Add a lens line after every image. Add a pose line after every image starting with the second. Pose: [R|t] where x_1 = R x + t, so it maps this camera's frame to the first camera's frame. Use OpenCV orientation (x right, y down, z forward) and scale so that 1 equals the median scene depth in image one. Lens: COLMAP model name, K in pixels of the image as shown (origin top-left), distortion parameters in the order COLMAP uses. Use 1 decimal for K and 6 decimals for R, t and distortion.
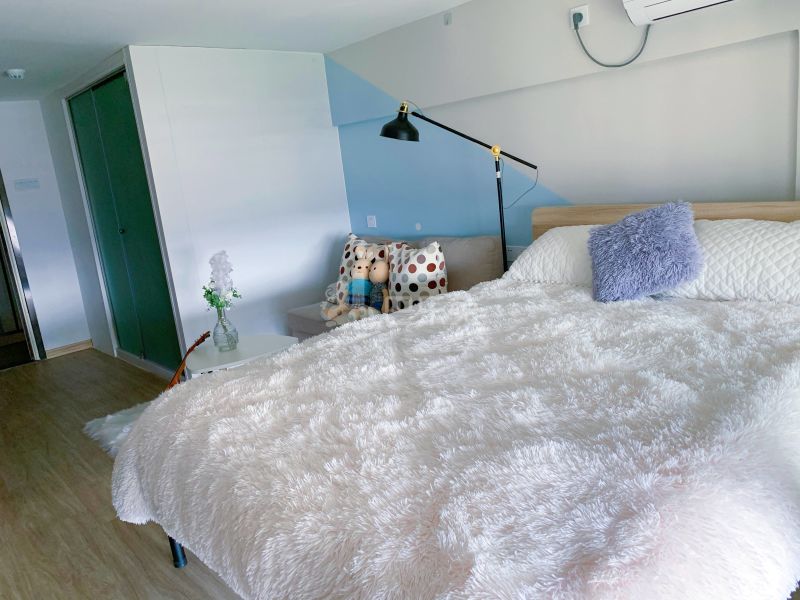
lens RADIAL K [[607.4, 0, 395.6], [0, 607.4, 299.0], [0, 0, 1]] dist [0.022037, -0.030422]
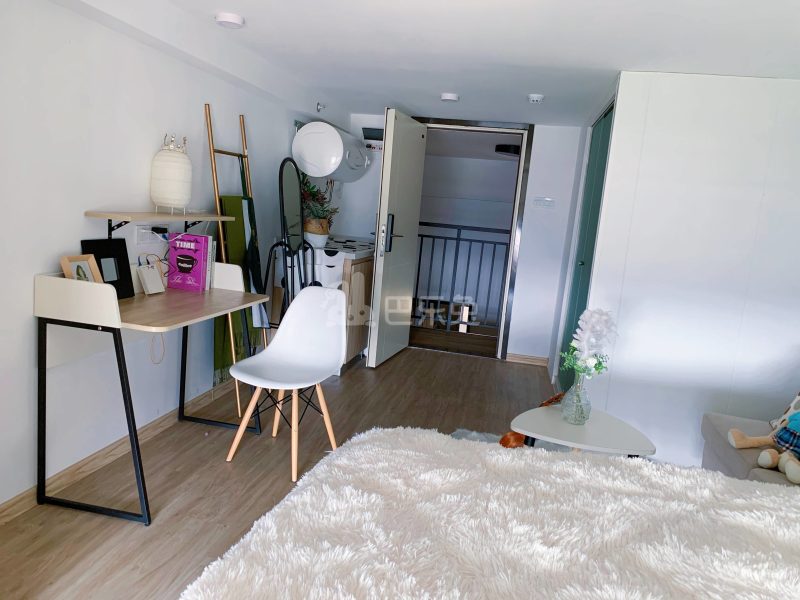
lens RADIAL K [[607.4, 0, 400.5], [0, 607.4, 294.6], [0, 0, 1]] dist [0.022037, -0.030422]
pose [[0.592220, 0.278187, -0.756232, 0.249993], [-0.327751, 0.940533, 0.089316, -0.116705], [0.736108, 0.194961, 0.648179, 0.363340]]
